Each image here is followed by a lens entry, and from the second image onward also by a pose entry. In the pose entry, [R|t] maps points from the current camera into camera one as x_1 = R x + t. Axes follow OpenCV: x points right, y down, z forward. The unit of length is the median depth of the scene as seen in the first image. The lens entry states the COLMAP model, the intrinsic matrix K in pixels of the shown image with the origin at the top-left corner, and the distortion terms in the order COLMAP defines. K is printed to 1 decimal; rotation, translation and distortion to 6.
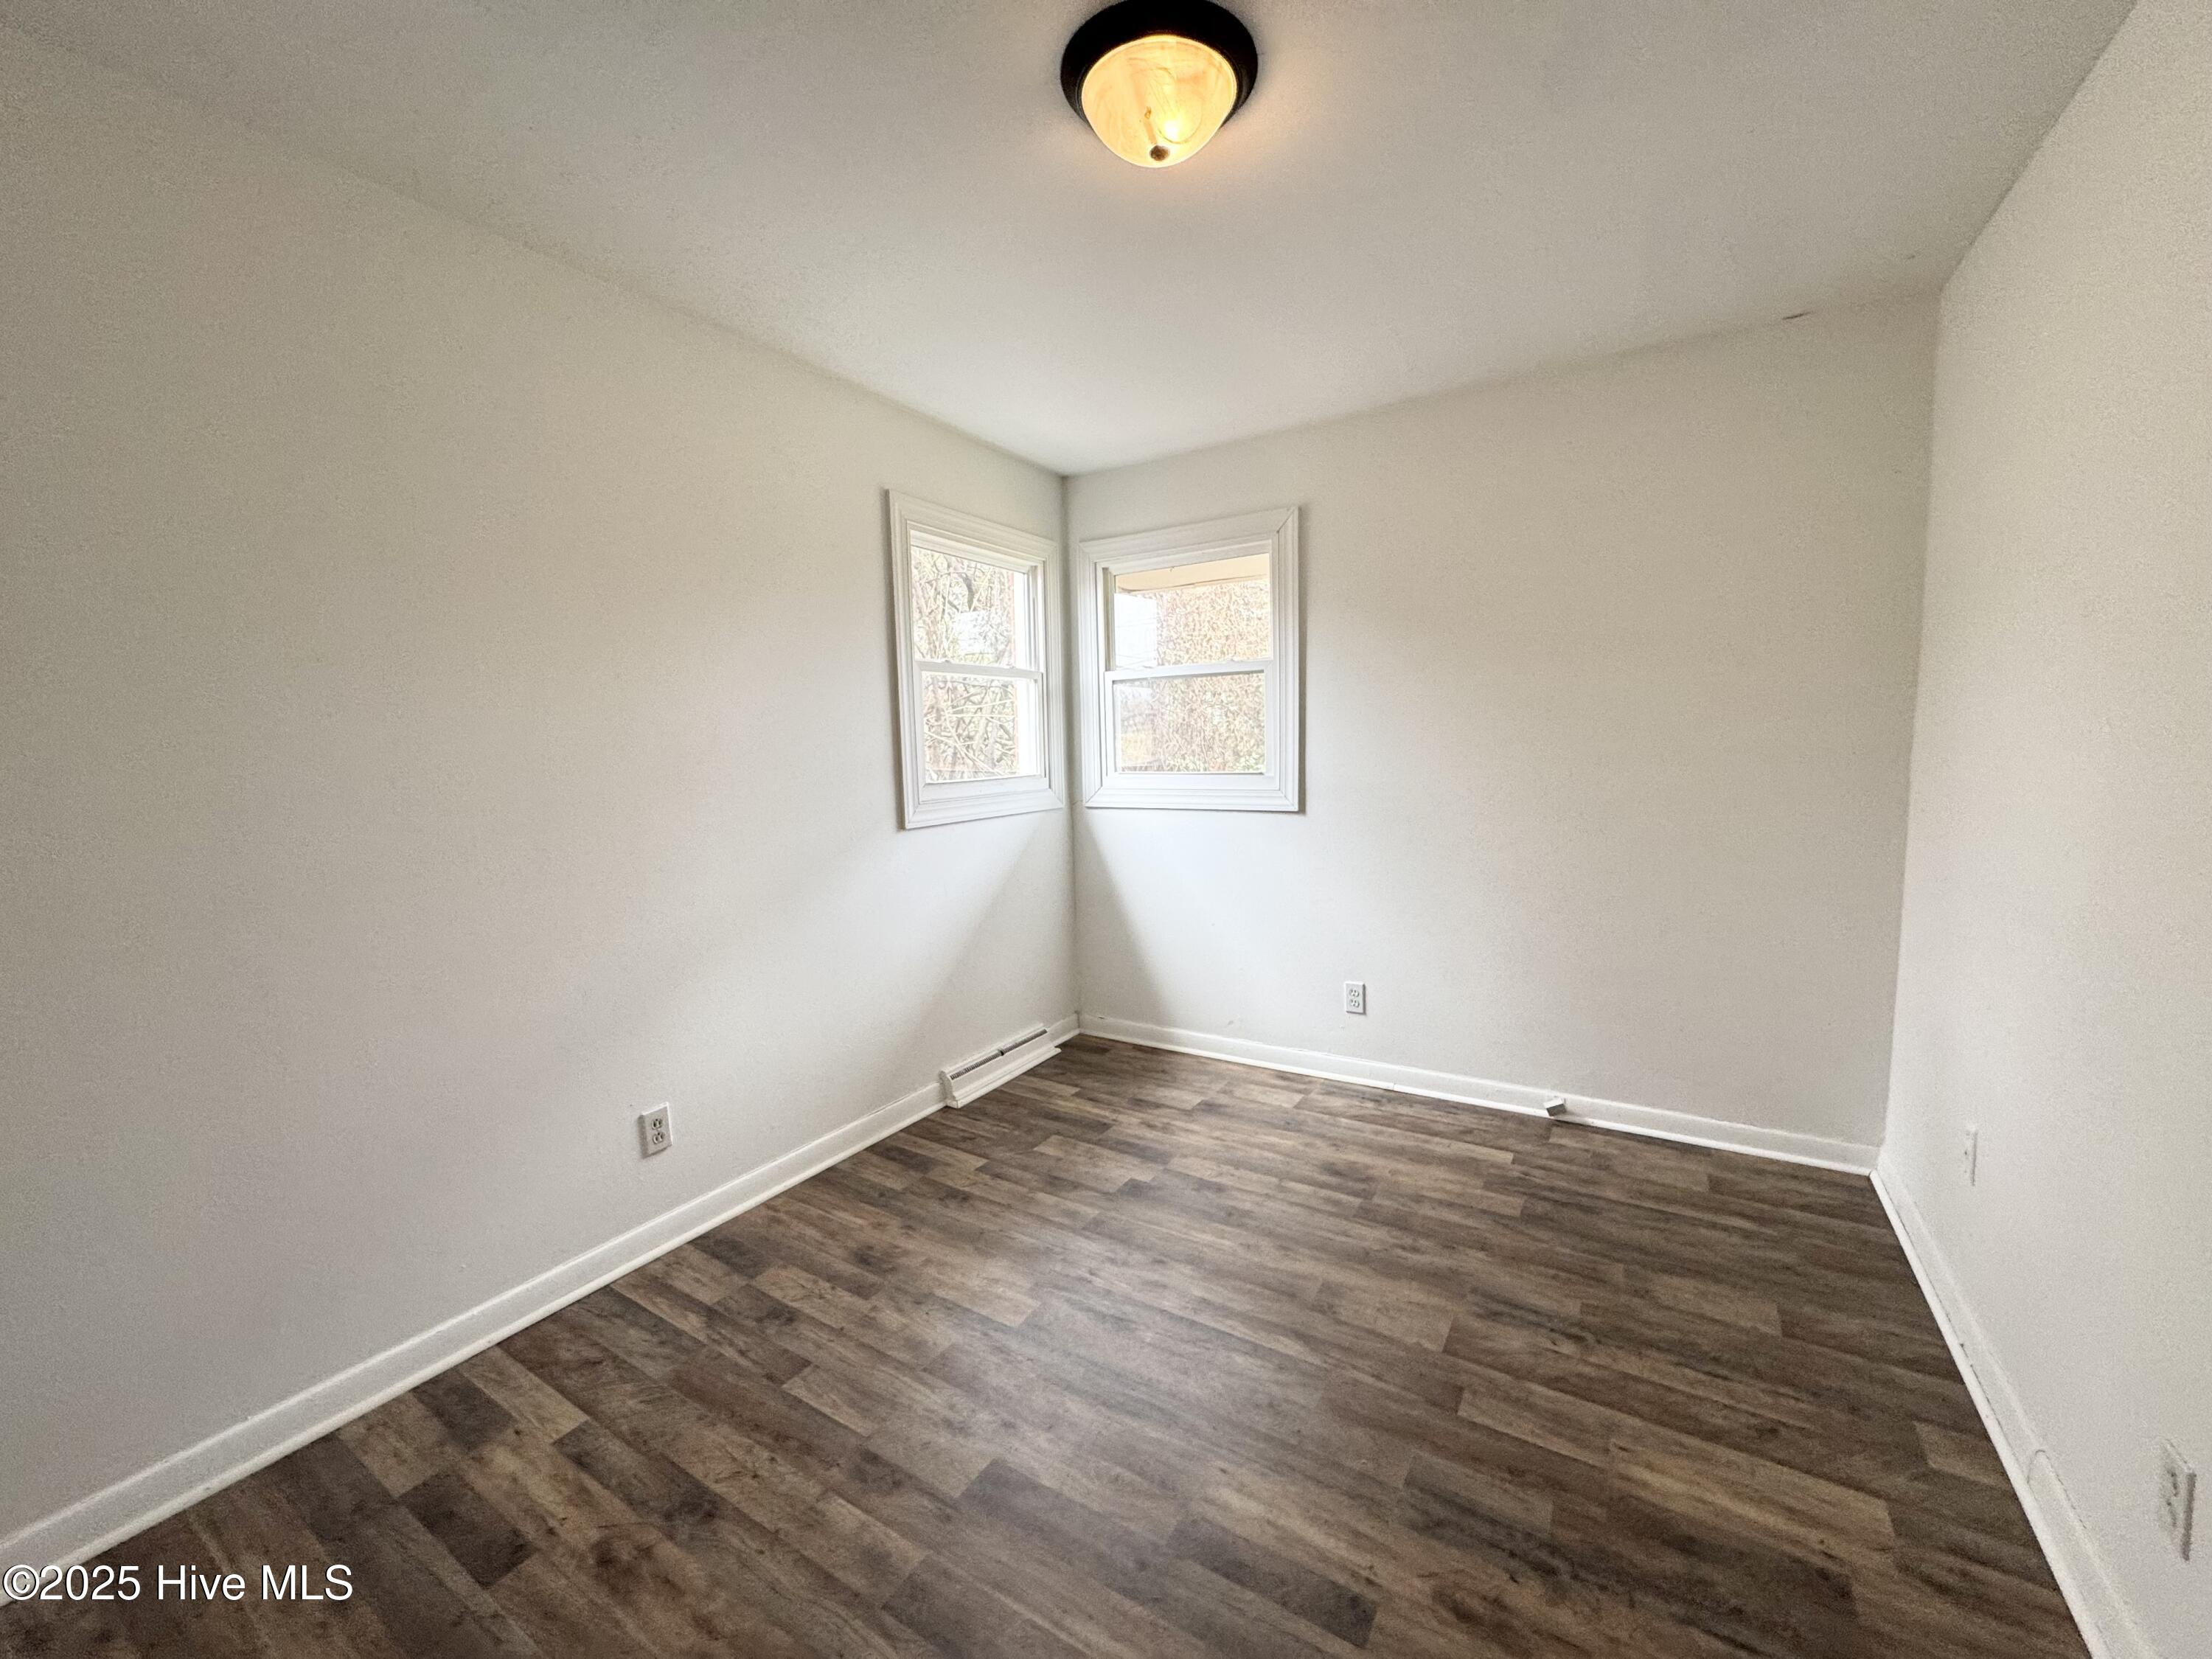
lens RADIAL K [[877.2, 0, 1107.7], [0, 877.2, 823.5], [0, 0, 1]] dist [0.003732, 0.000014]
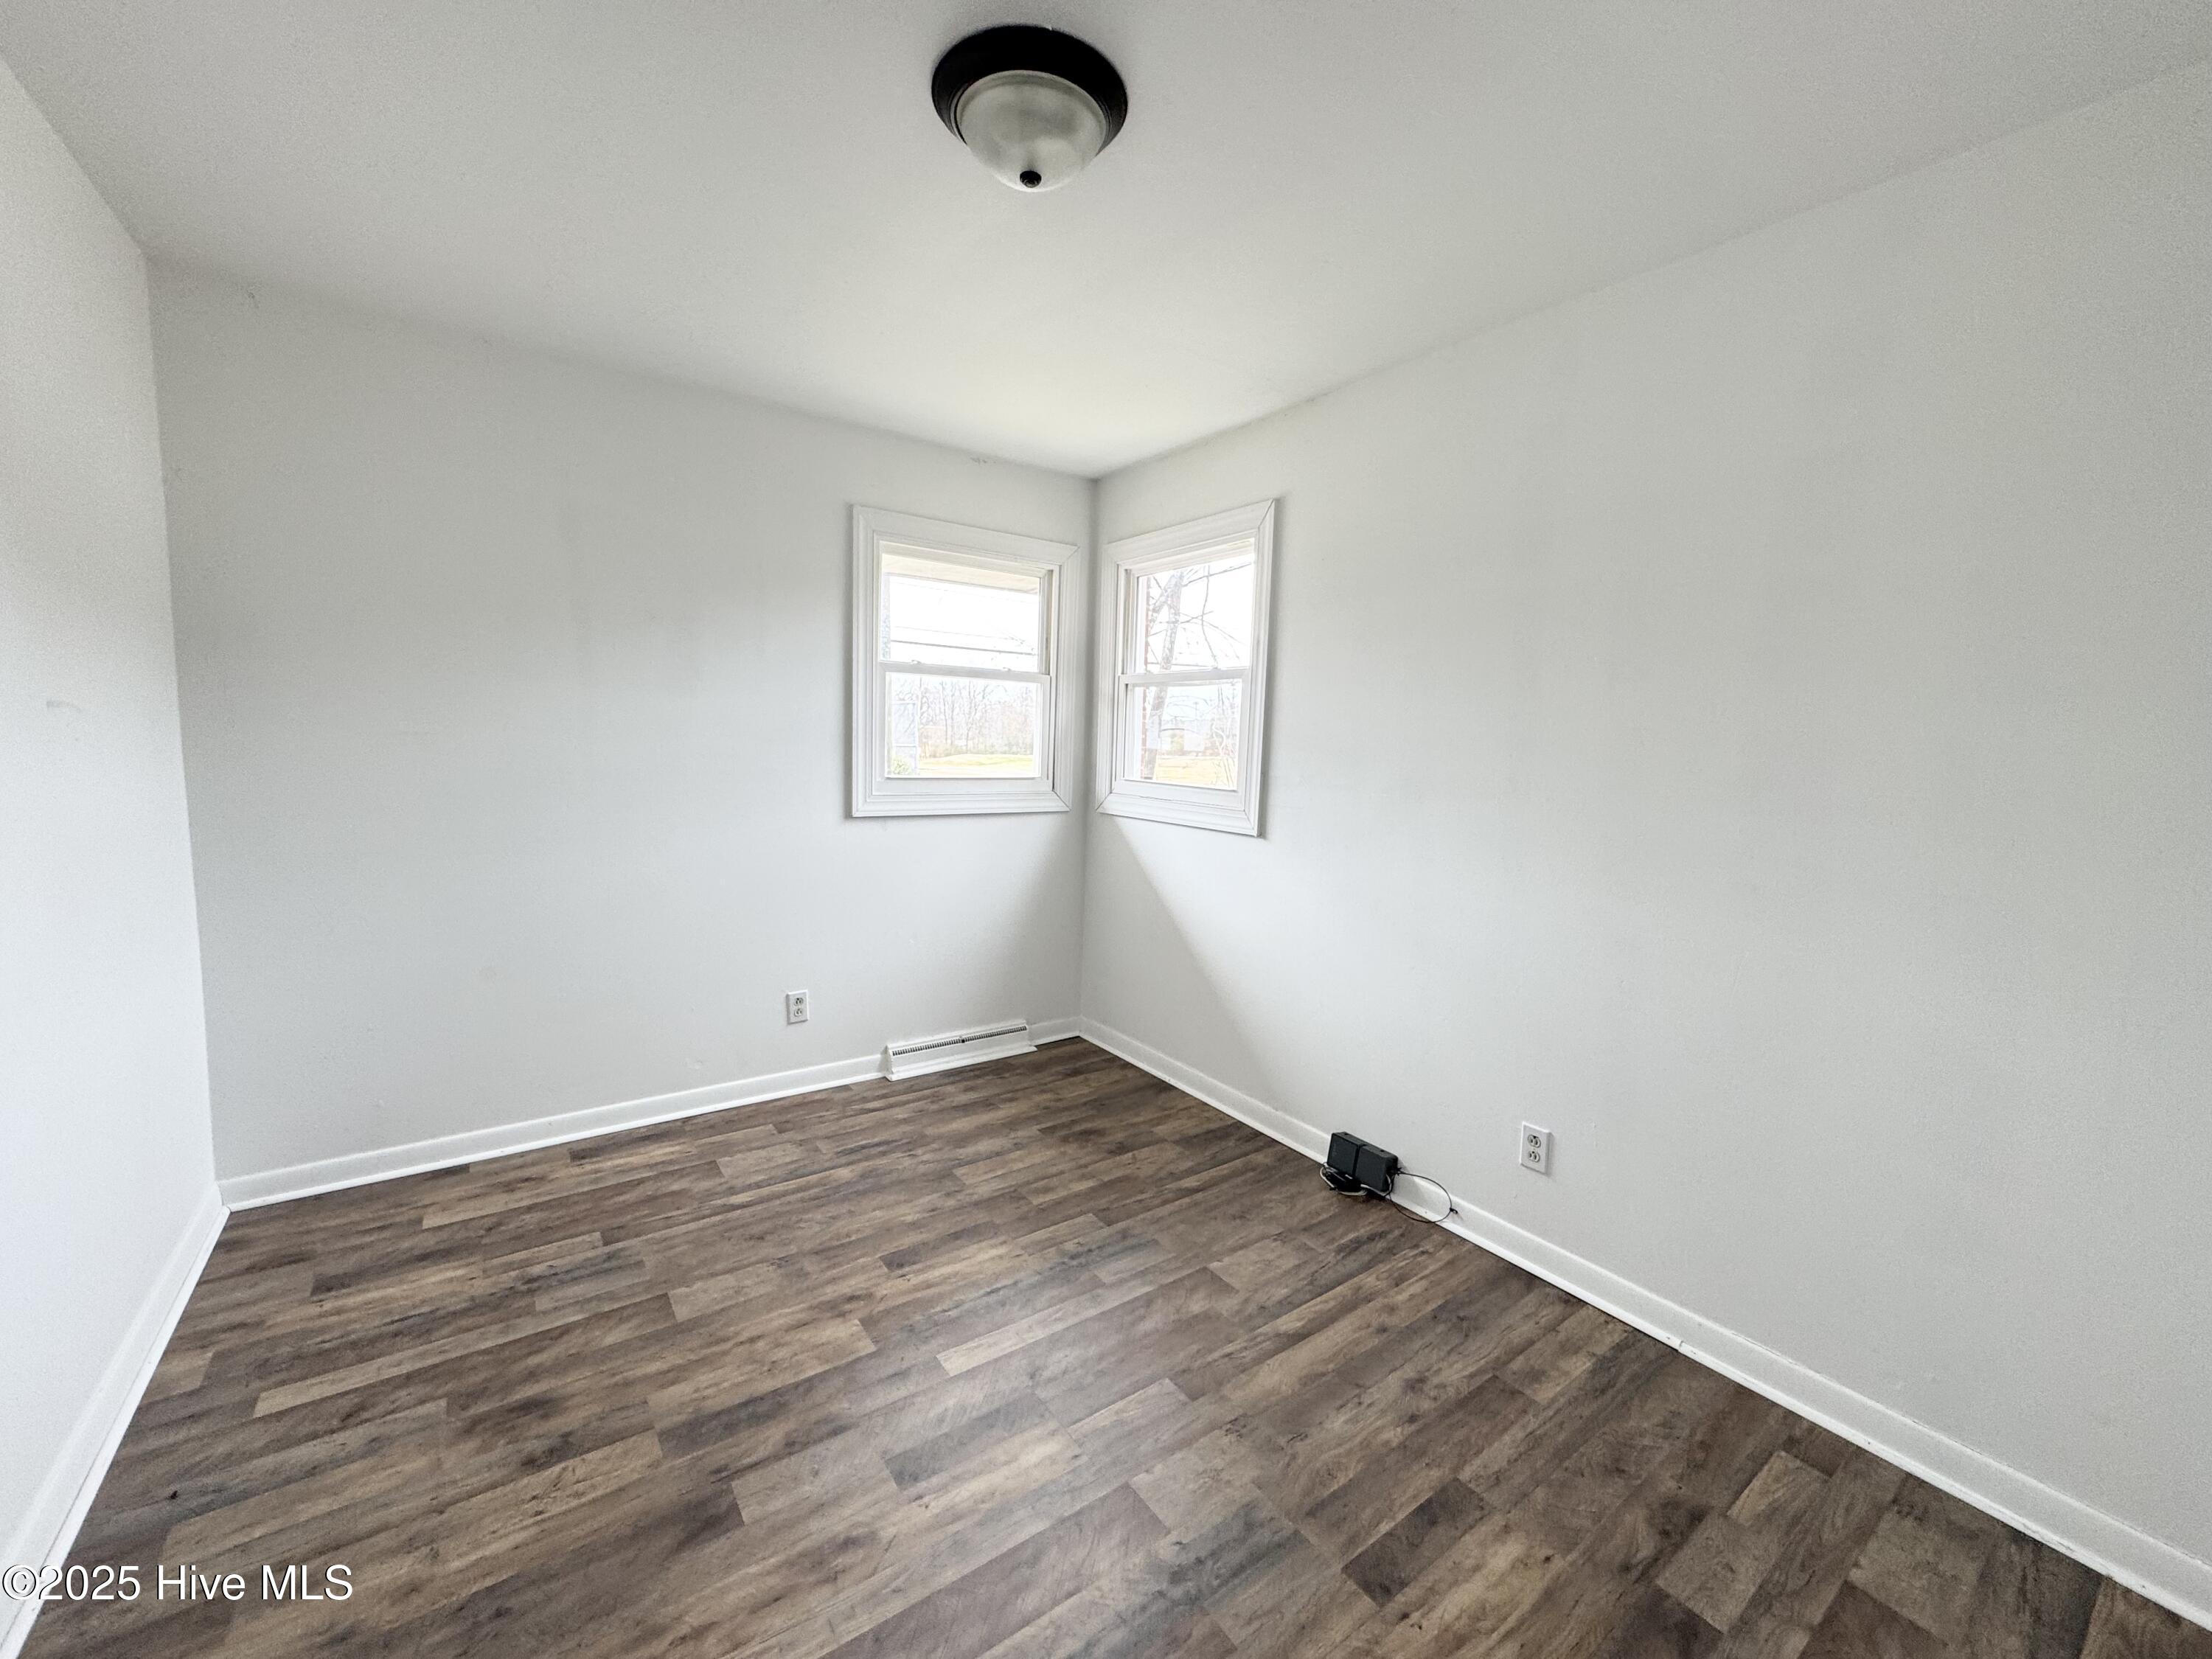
lens RADIAL K [[877.2, 0, 1105.0], [0, 877.2, 835.7], [0, 0, 1]] dist [0.003732, 0.000014]
pose [[0.922135, 0.091023, -0.376009, 0.418402], [-0.086378, 0.995833, 0.029233, -0.026629], [0.377103, 0.005522, 0.926155, 0.099898]]
